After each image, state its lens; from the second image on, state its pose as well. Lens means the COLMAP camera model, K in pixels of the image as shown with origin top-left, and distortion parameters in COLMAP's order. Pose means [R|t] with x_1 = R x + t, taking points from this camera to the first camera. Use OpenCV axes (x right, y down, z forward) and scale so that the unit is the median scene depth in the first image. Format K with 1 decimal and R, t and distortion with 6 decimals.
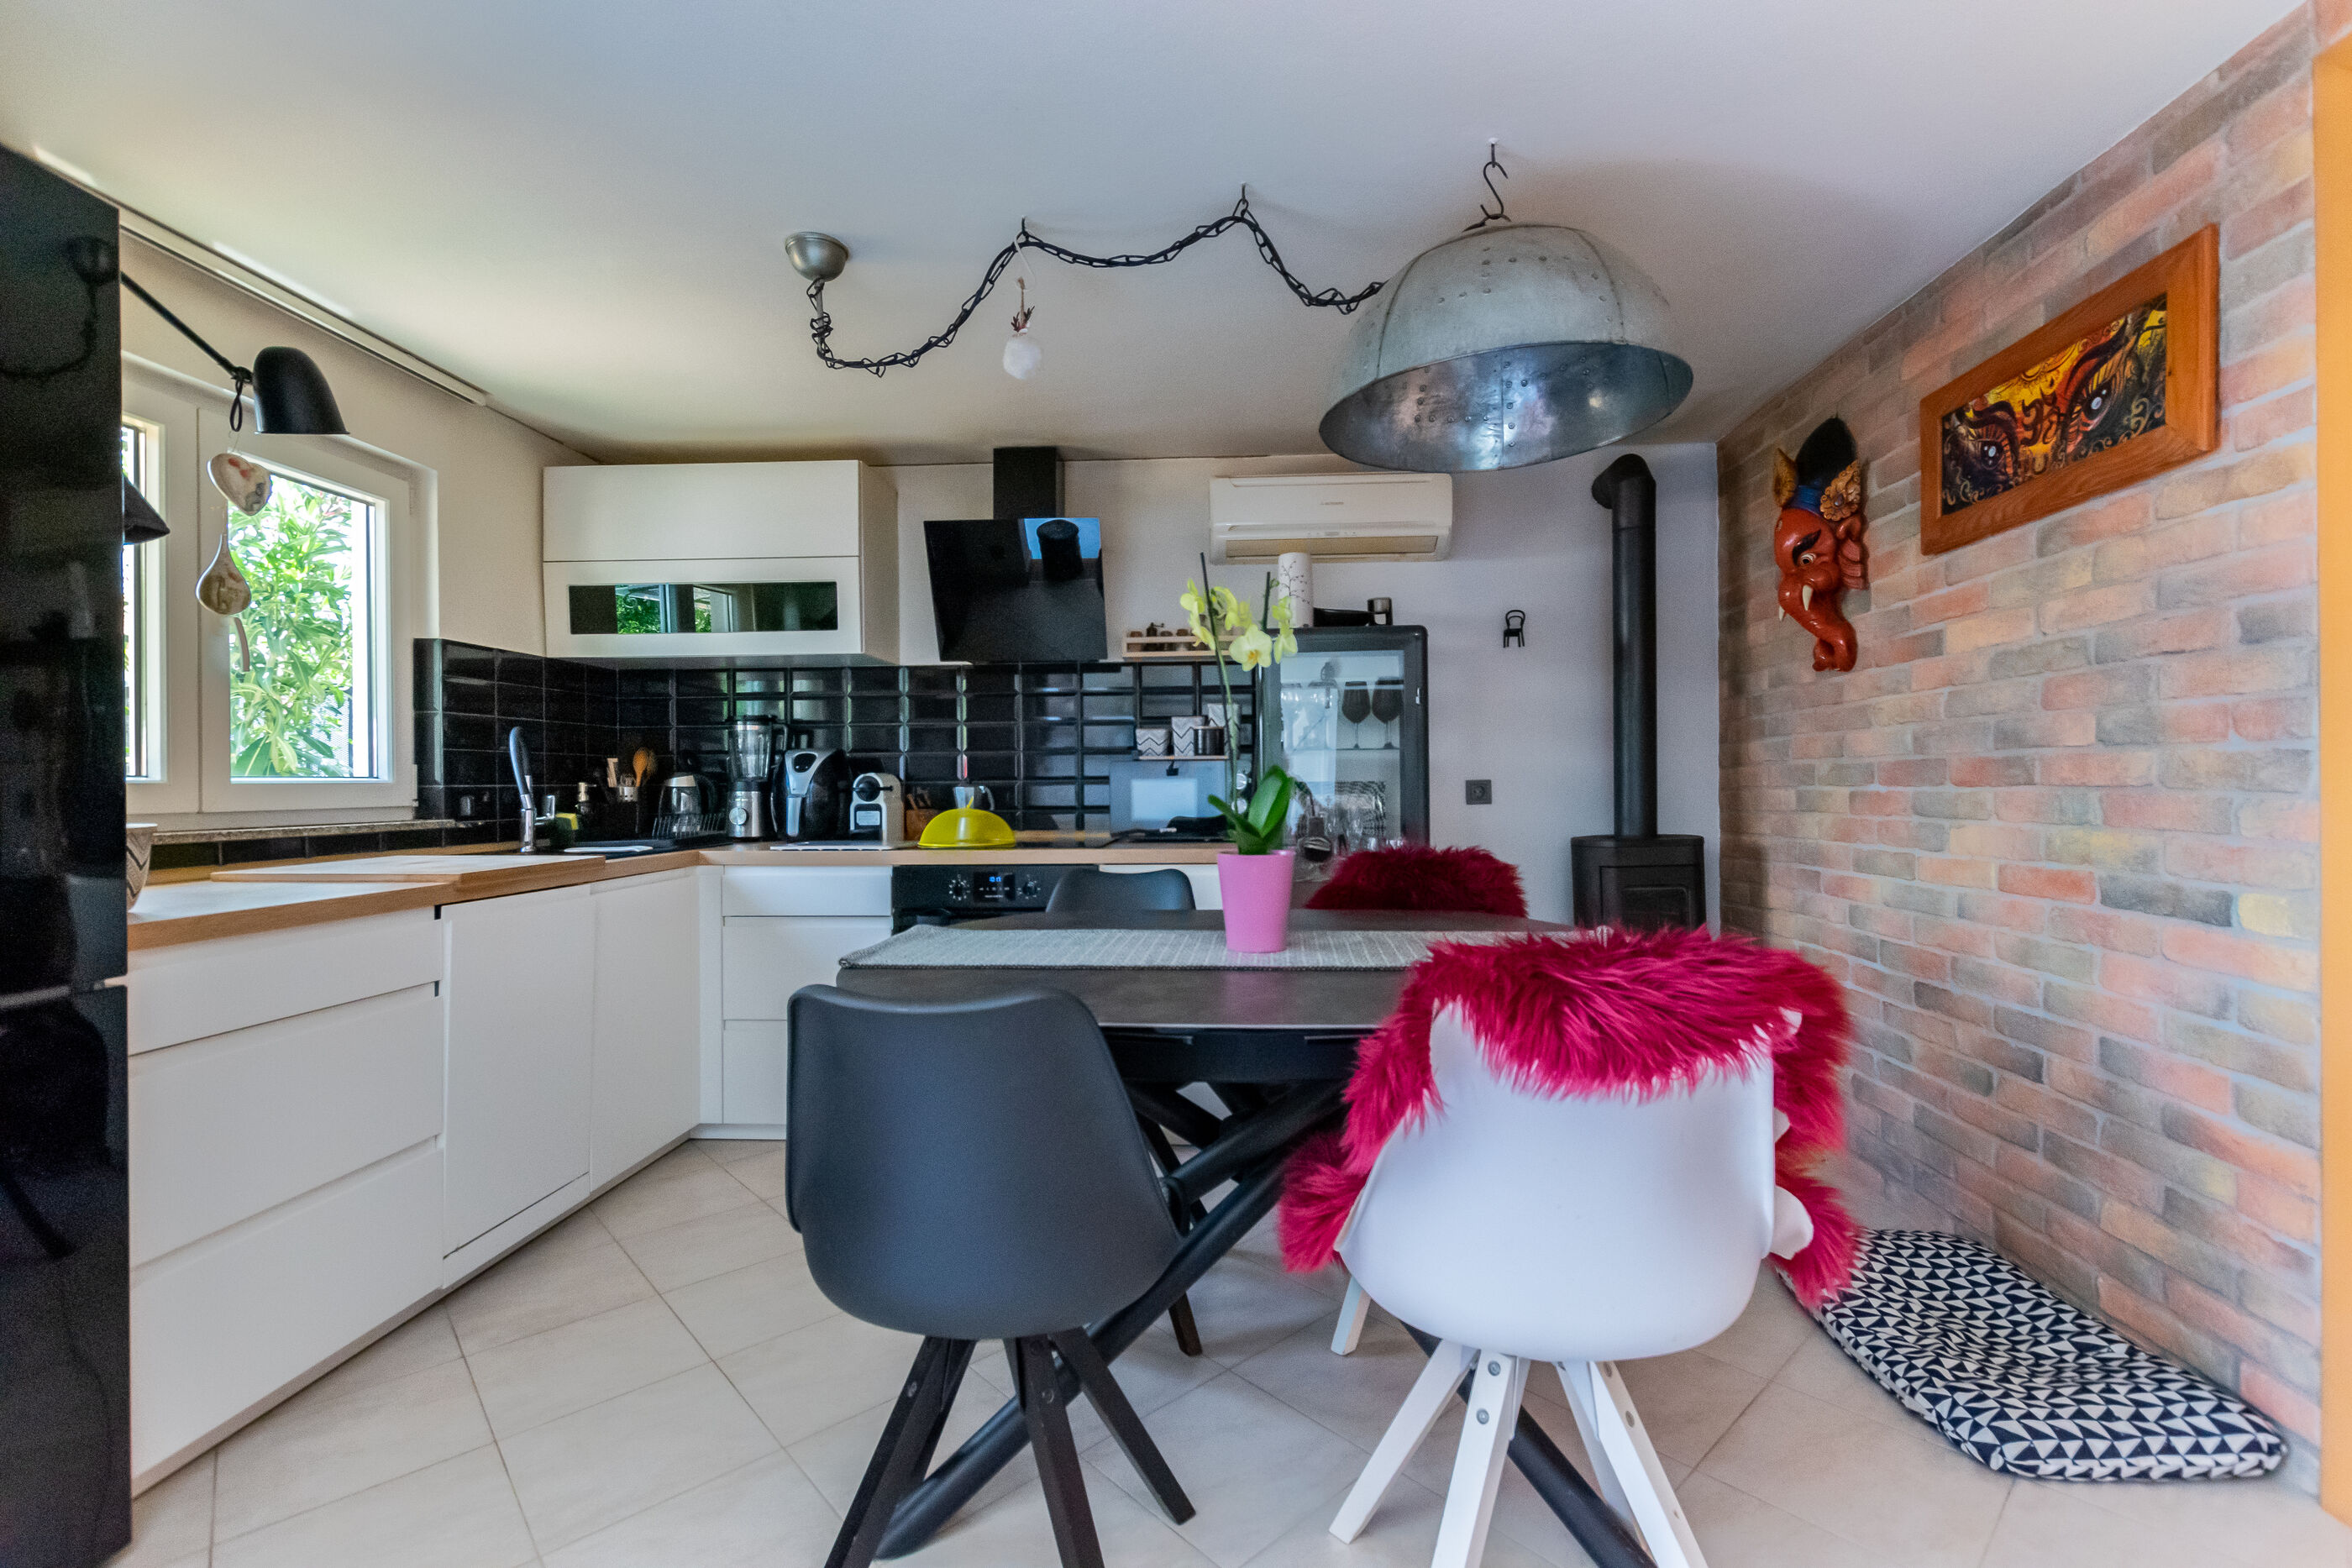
lens RADIAL K [[1027.3, 0, 1153.0], [0, 1027.3, 784.4], [0, 0, 1]] dist [0.005544, -0.002693]
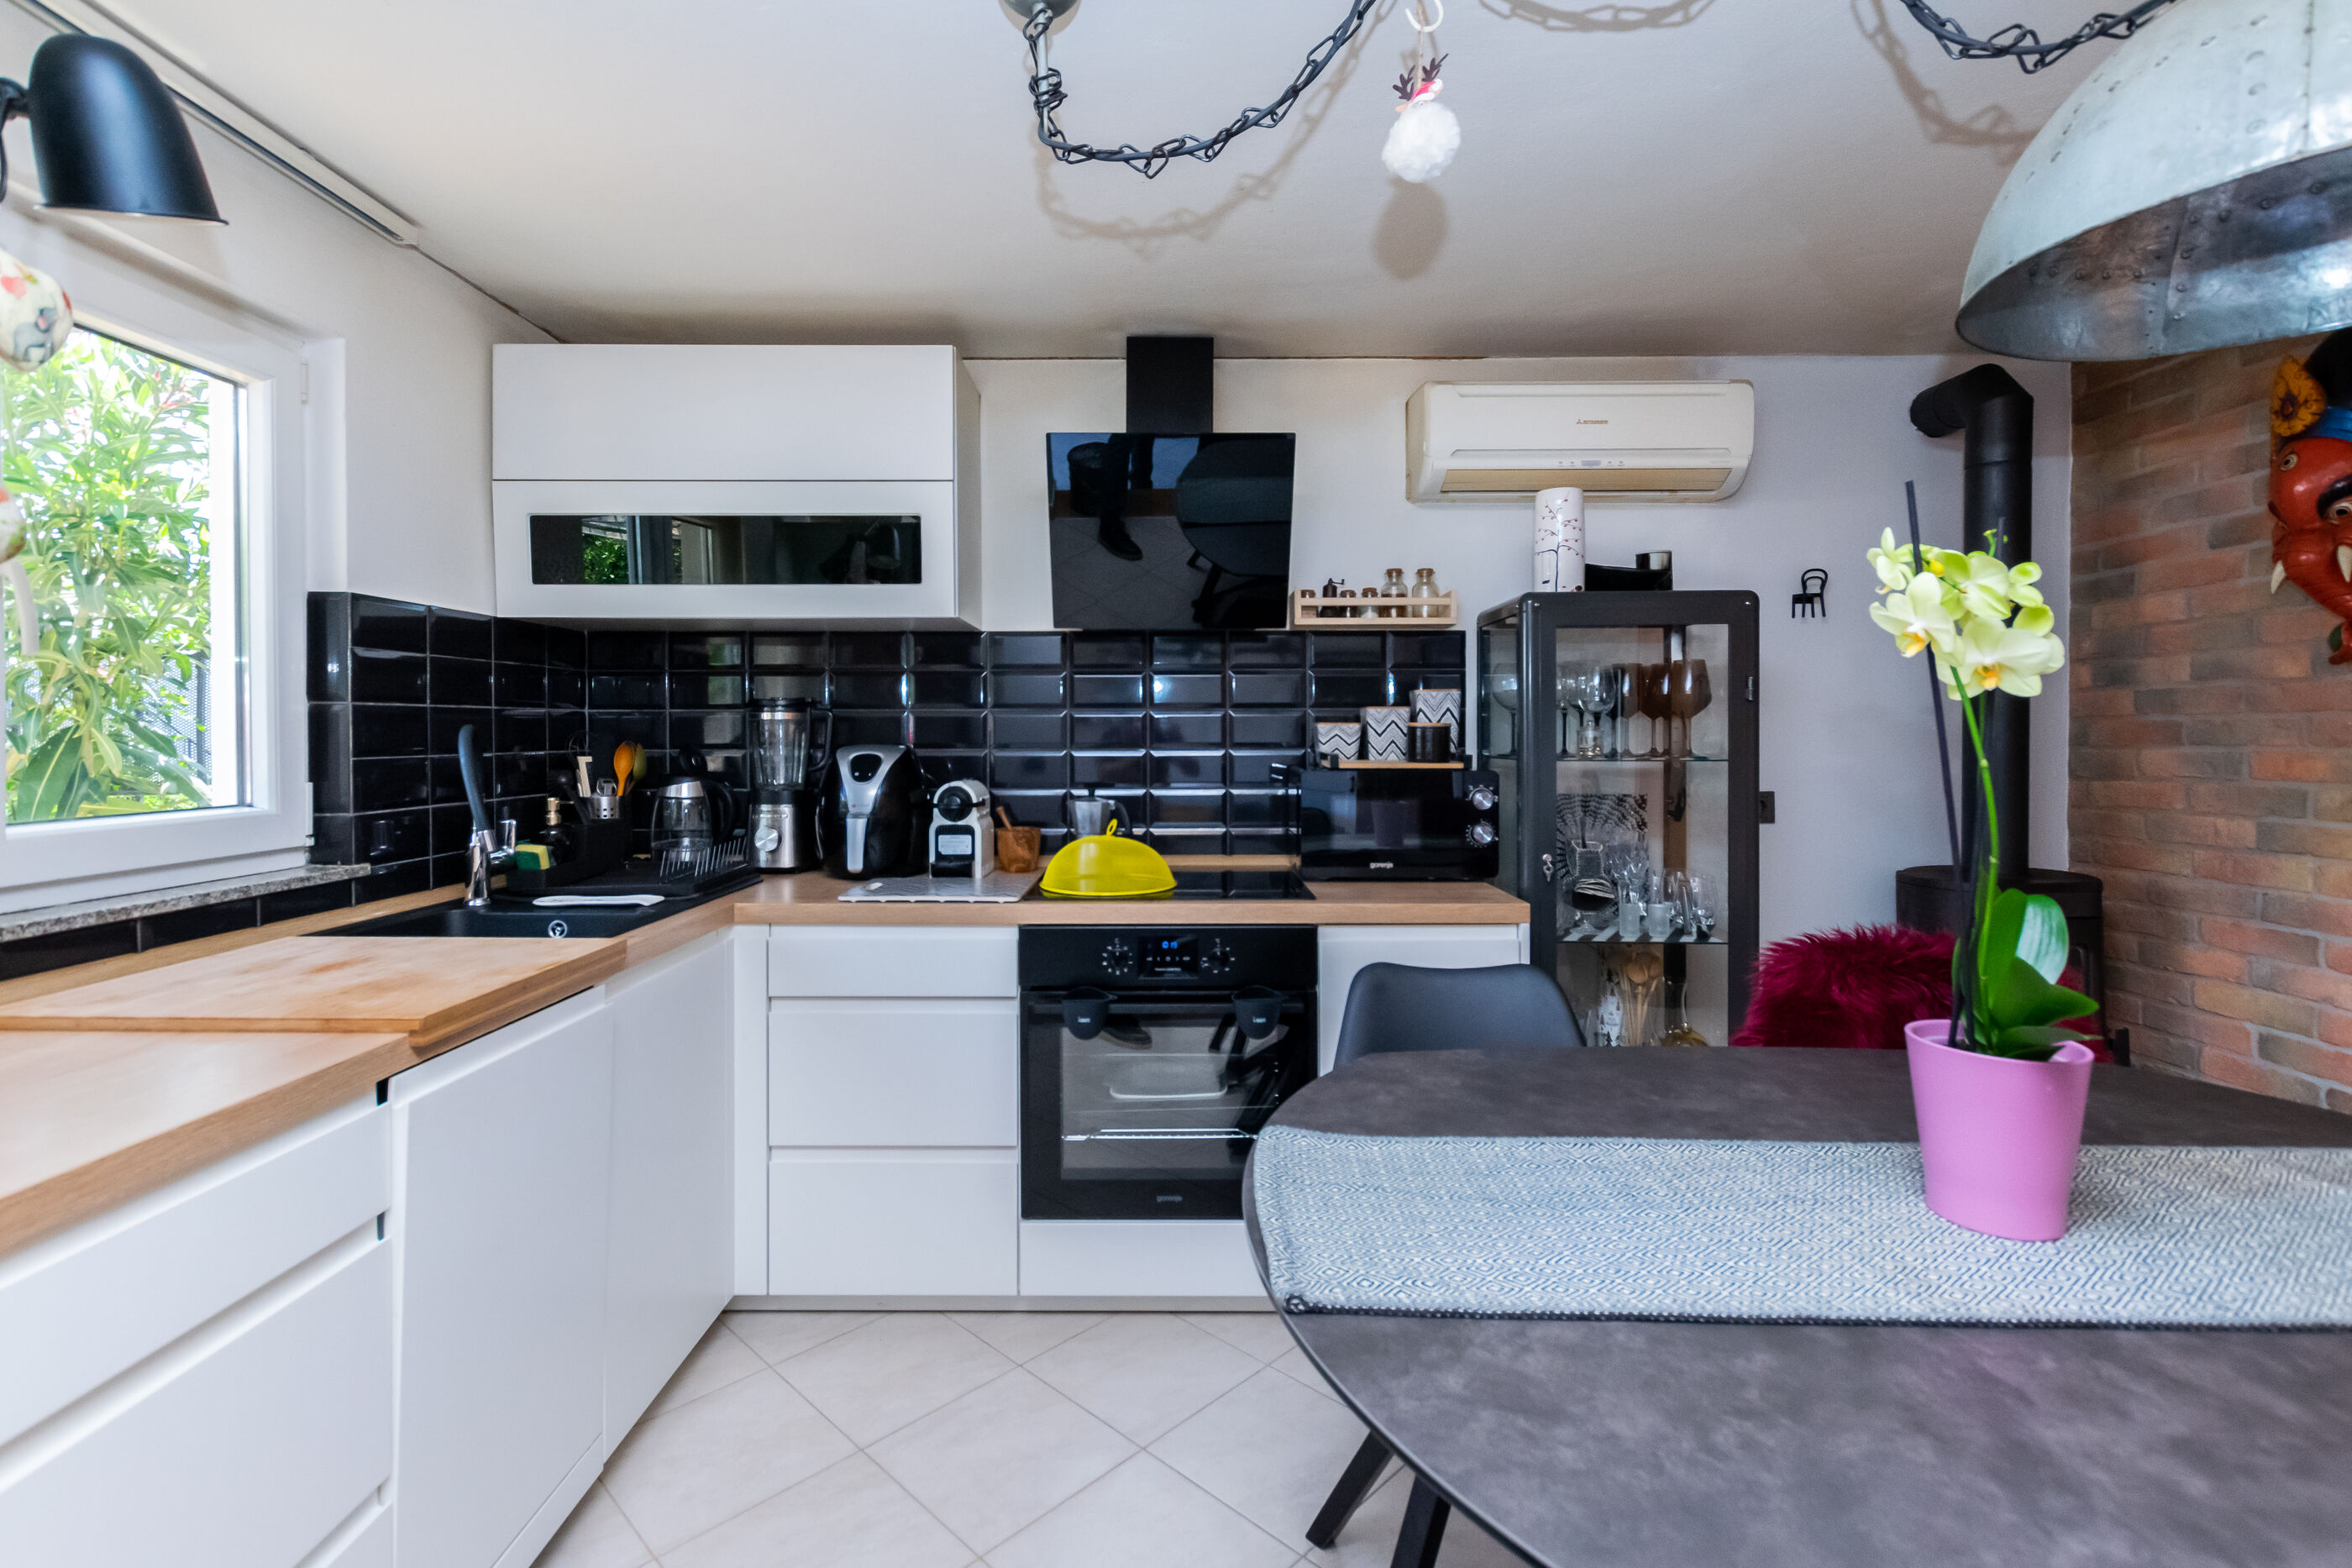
lens RADIAL K [[1081.7, 0, 1136.9], [0, 1081.7, 740.7], [0, 0, 1]] dist [0.003605, -0.000491]
pose [[0.998244, 0.005252, 0.059007, -0.230688], [-0.005725, 0.999953, 0.007851, -0.055581], [-0.058963, -0.008175, 0.998227, 0.277483]]
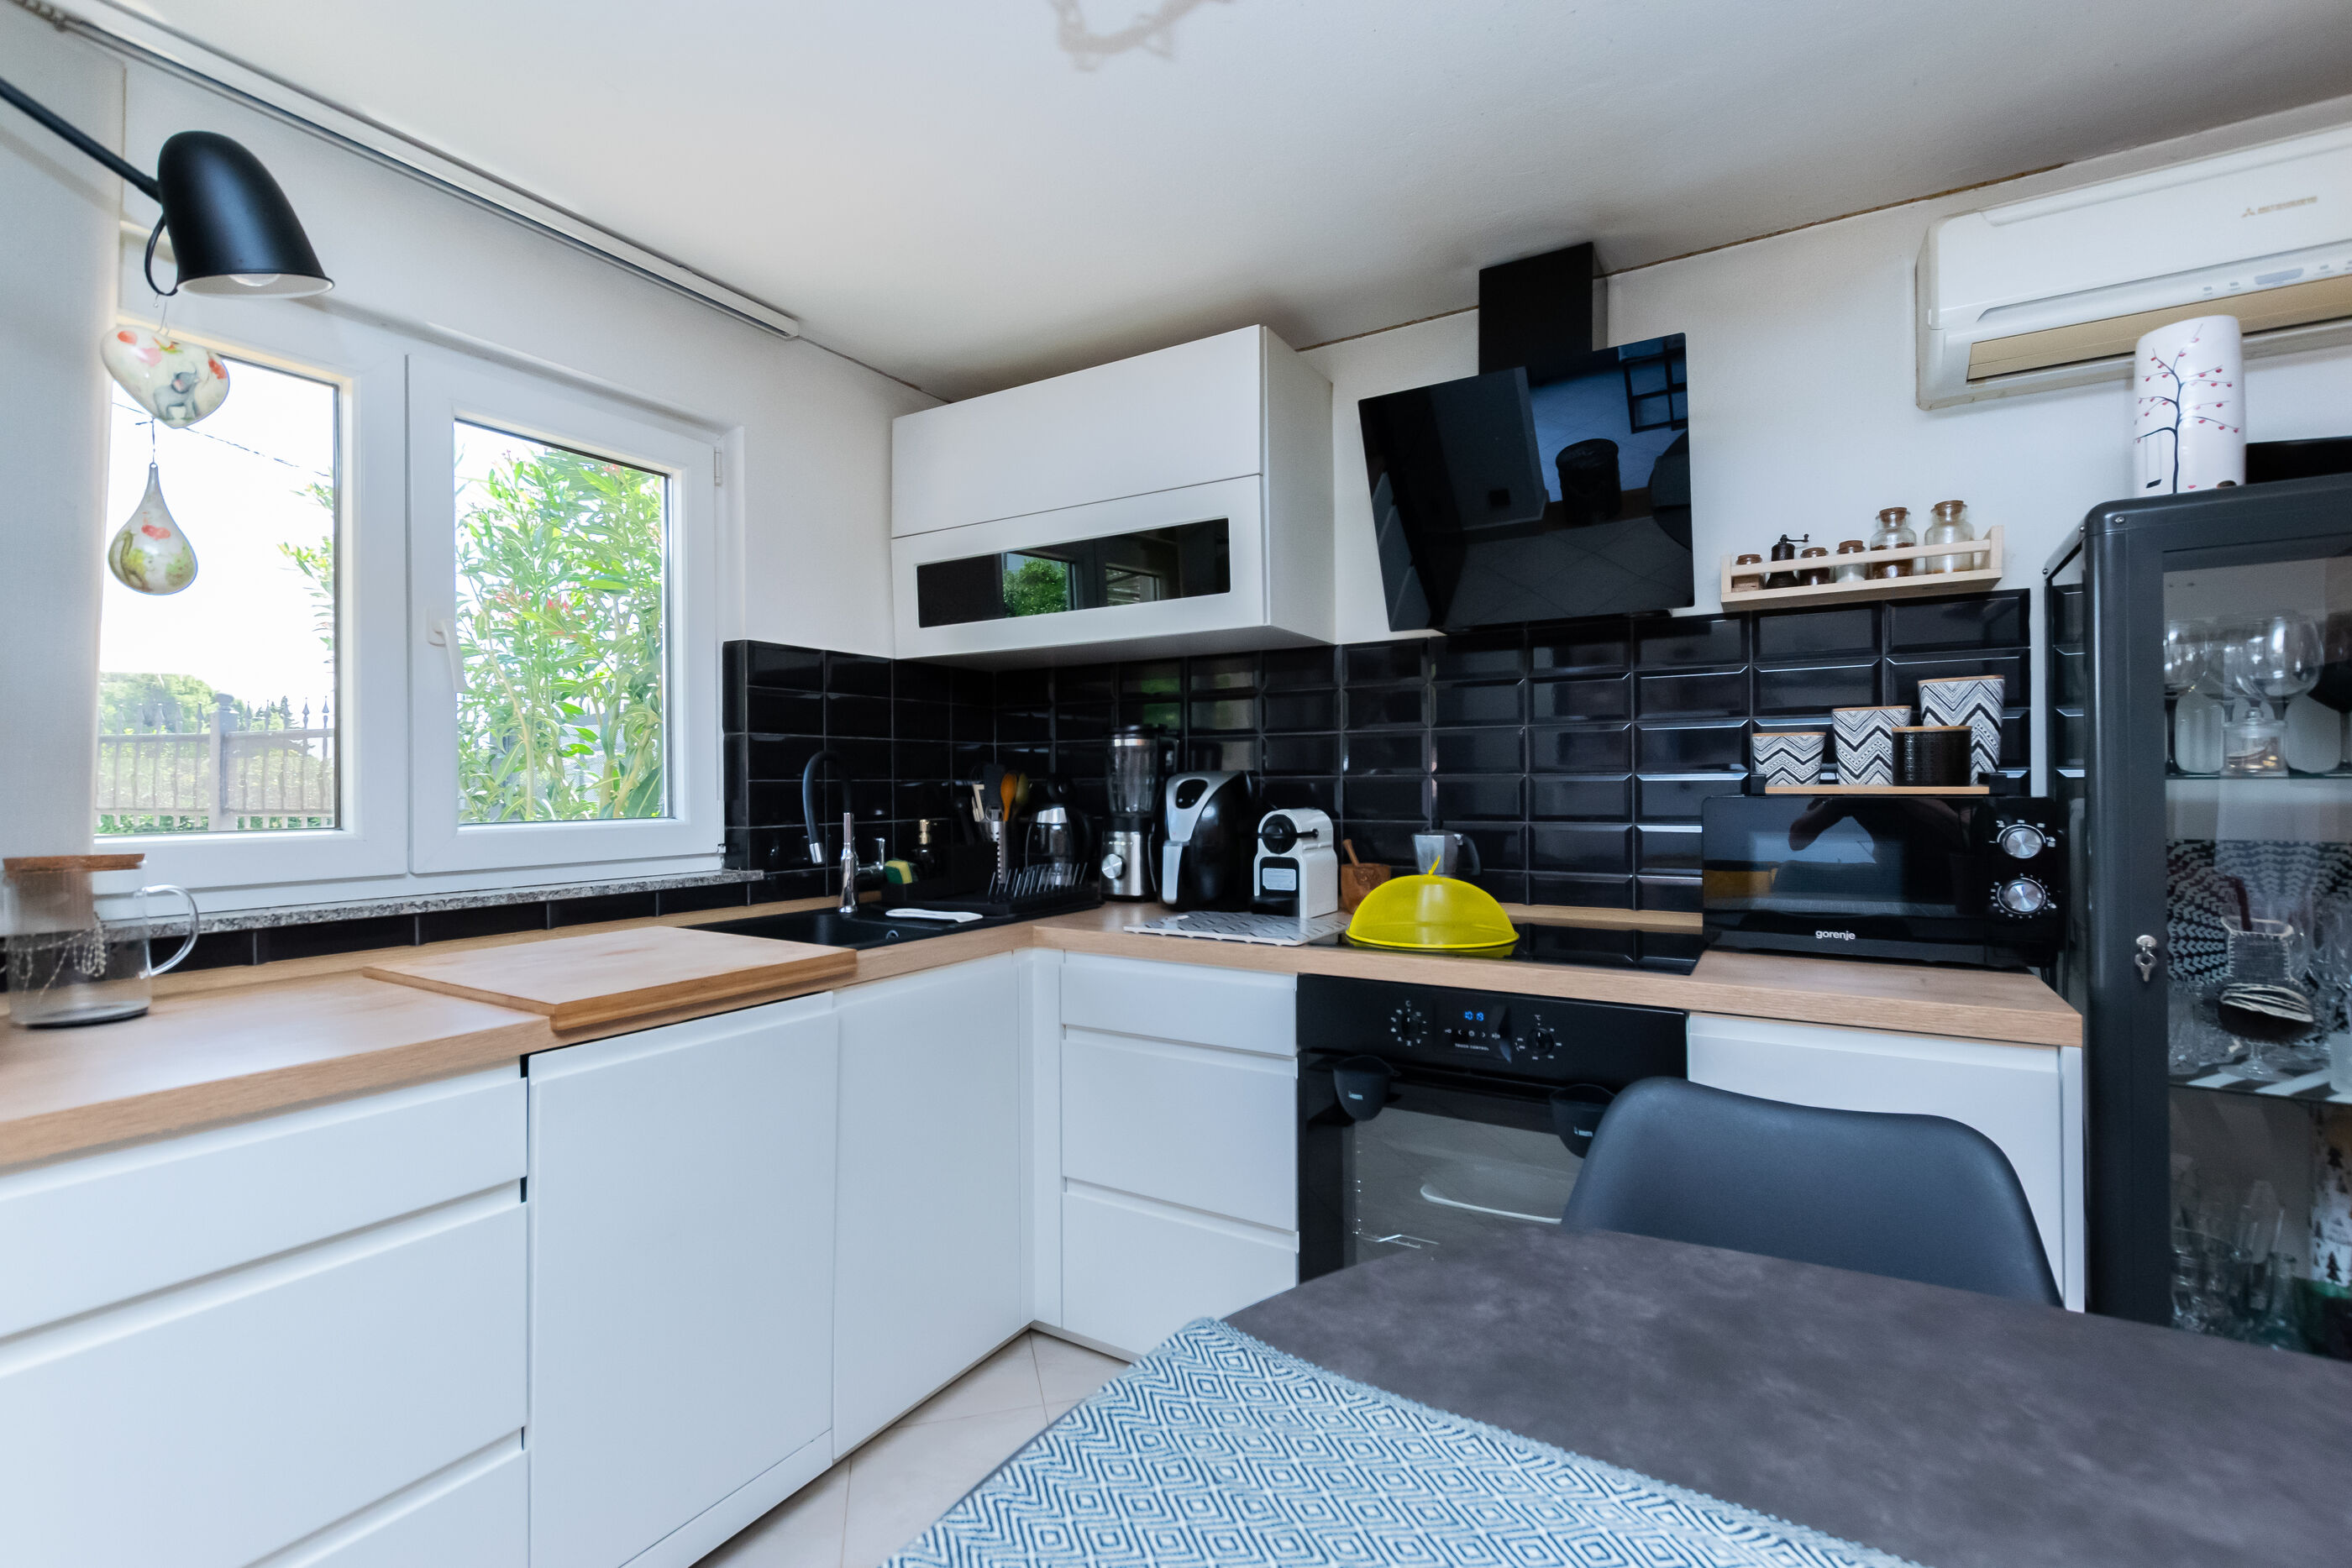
lens RADIAL K [[1027.3, 0, 1165.6], [0, 1027.3, 781.8], [0, 0, 1]] dist [0.005544, -0.002693]
pose [[0.888942, 0.000170, -0.458020, -0.051848], [-0.000542, 1.000000, -0.000680, -0.033413], [0.458020, 0.000853, 0.888942, 0.461413]]
